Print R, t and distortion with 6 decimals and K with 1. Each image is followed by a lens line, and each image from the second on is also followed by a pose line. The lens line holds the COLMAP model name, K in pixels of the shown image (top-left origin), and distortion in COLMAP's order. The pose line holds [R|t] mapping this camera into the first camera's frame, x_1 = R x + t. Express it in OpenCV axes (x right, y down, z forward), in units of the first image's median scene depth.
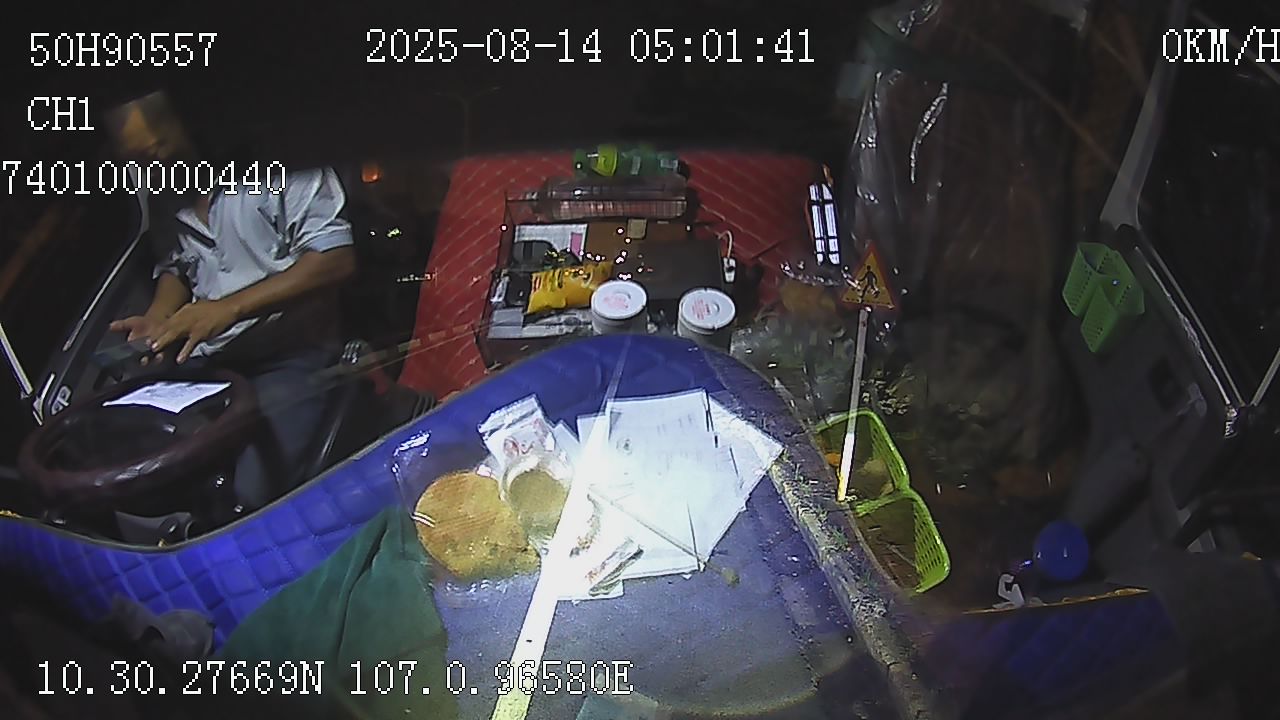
lens RADIAL K [[515.4, 0, 641.9], [0, 515.4, 355.6], [0, 0, 1]] dist [0.009346, -0.000687]
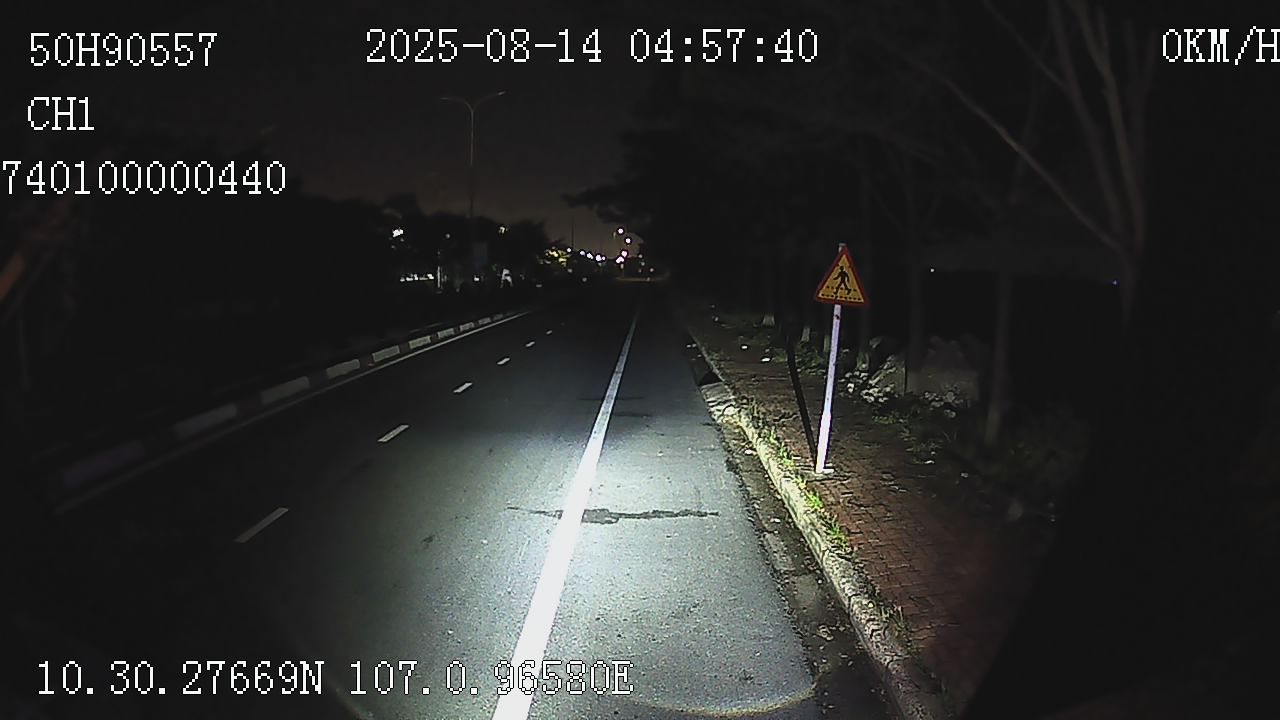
lens RADIAL K [[515.4, 0, 645.5], [0, 515.4, 356.2], [0, 0, 1]] dist [0.009346, -0.000687]
pose [[0.999967, -0.002331, 0.007738, -0.004441], [0.002322, 0.999997, 0.001191, 0.020754], [-0.007741, -0.001173, 0.999969, -0.123226]]
